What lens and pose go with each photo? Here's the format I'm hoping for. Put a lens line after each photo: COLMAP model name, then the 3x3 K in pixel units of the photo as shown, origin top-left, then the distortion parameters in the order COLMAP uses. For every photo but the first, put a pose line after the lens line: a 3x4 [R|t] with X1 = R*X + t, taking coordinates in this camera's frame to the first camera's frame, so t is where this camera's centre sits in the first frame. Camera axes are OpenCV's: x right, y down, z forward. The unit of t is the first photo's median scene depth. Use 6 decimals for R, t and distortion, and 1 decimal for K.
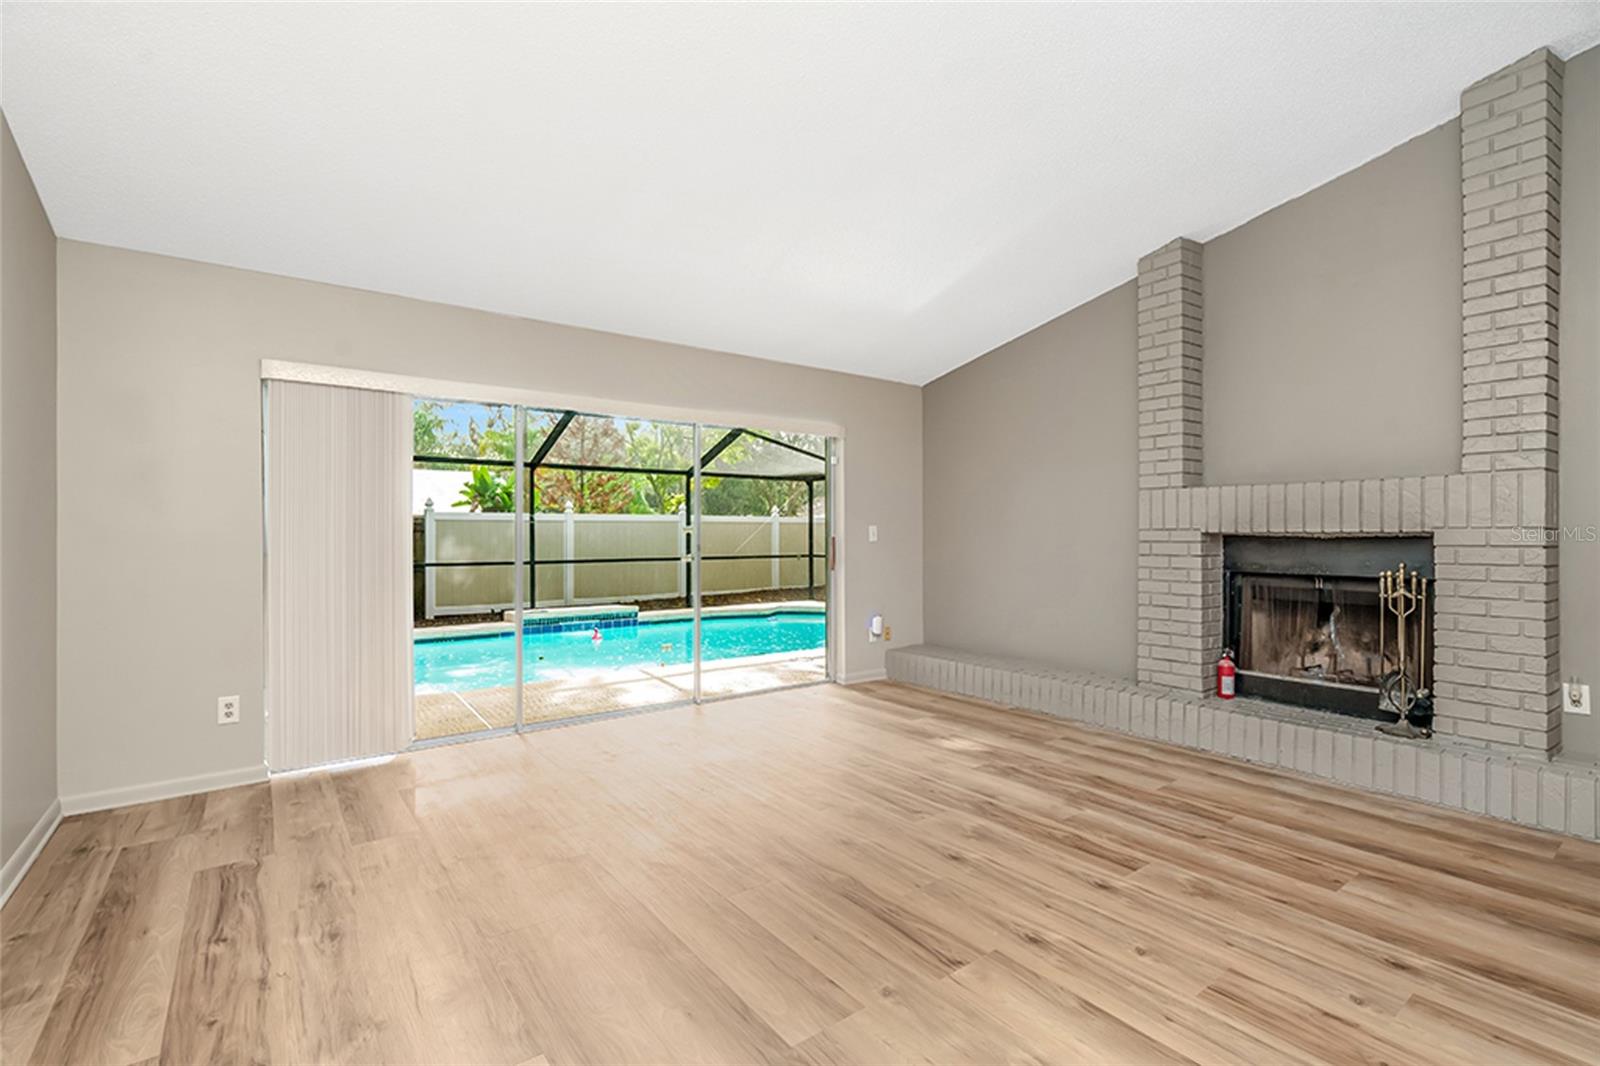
lens RADIAL K [[722.9, 0, 804.3], [0, 722.9, 529.3], [0, 0, 1]] dist [-0.000342, -0.000129]
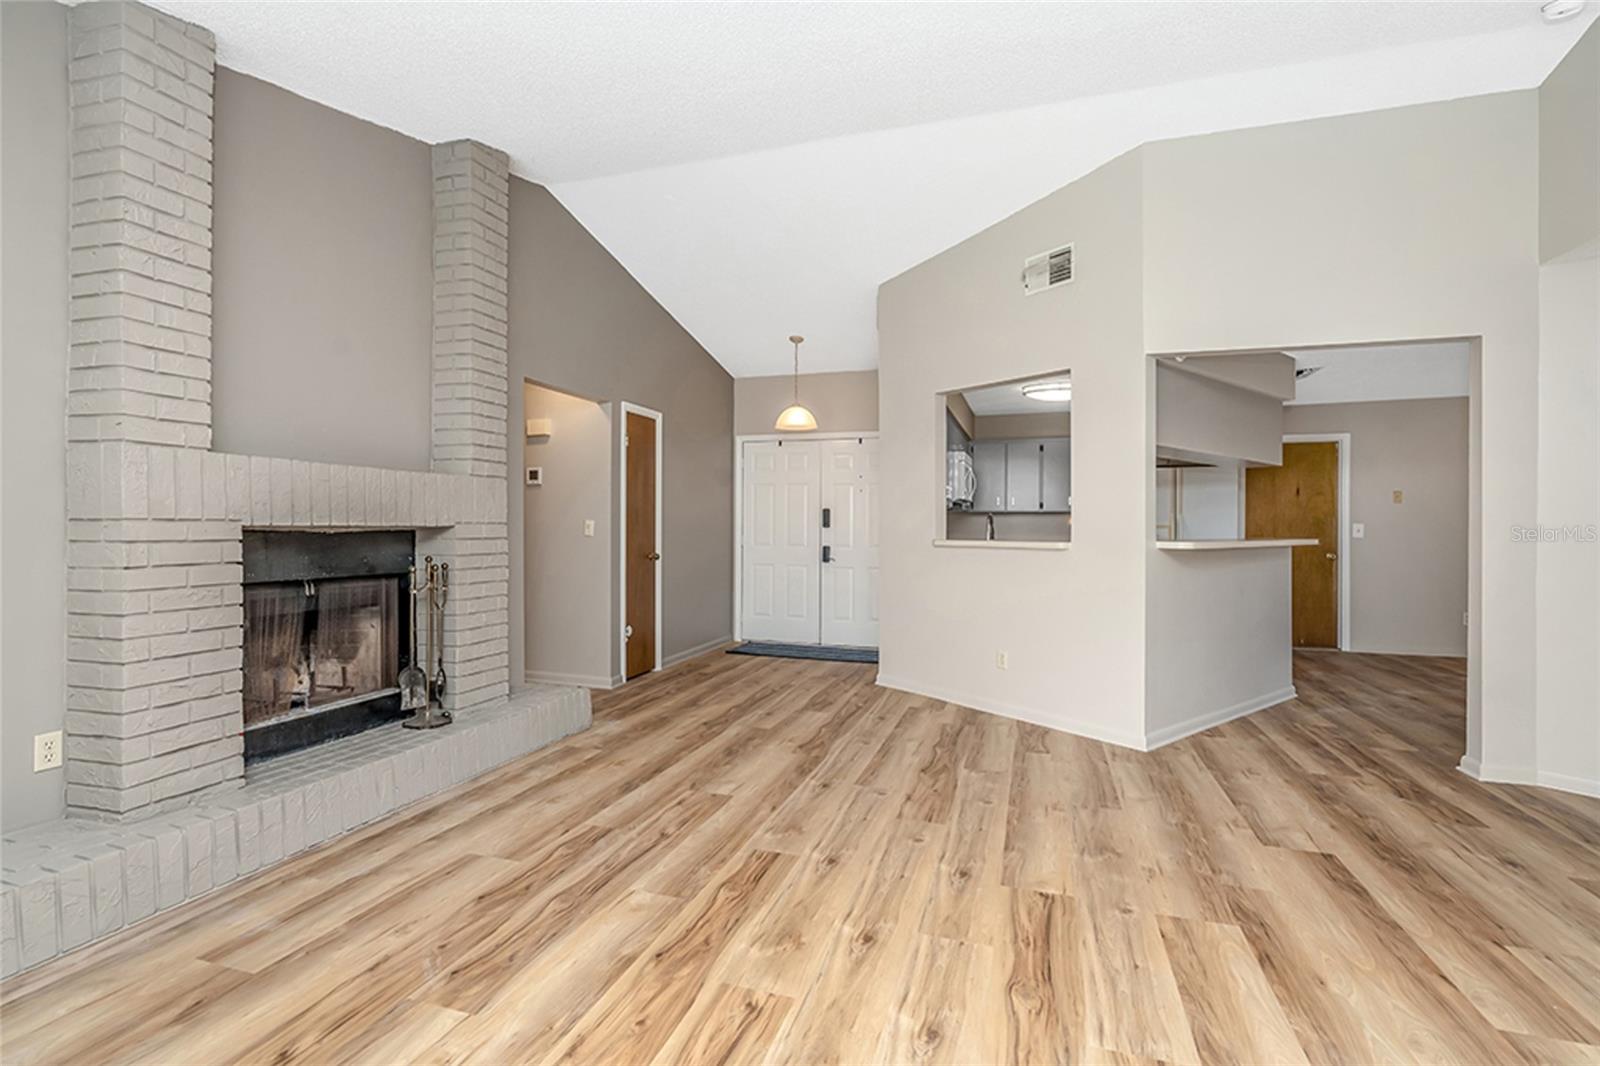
lens RADIAL K [[722.9, 0, 804.3], [0, 722.9, 529.3], [0, 0, 1]] dist [-0.000342, -0.000129]
pose [[-0.573212, -0.002624, 0.819403, -0.306230], [-0.009741, 0.999946, -0.003613, 0.006349], [-0.819349, -0.010053, -0.573206, 1.158749]]
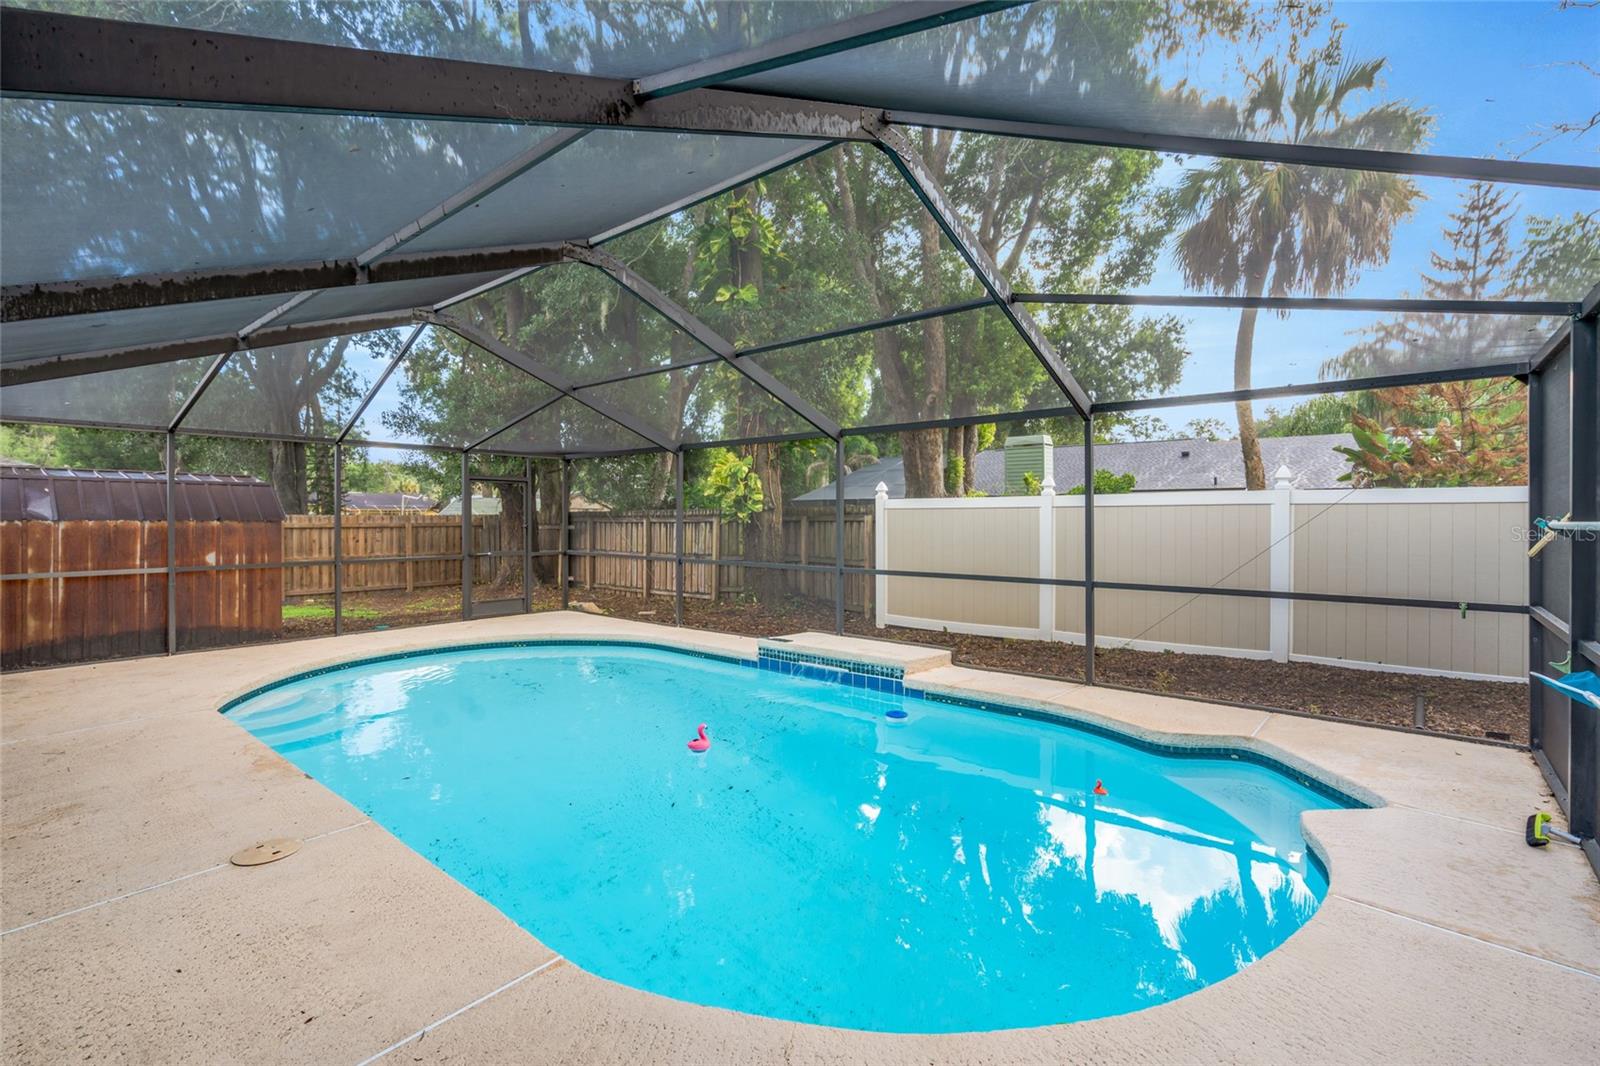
lens RADIAL K [[722.9, 0, 804.3], [0, 722.9, 529.3], [0, 0, 1]] dist [-0.000342, -0.000129]
pose [[0.219720, 0.008178, -0.975529, 0.913430], [0.002467, 0.999957, 0.008938, 0.016433], [0.975560, -0.004370, 0.219691, 2.685368]]
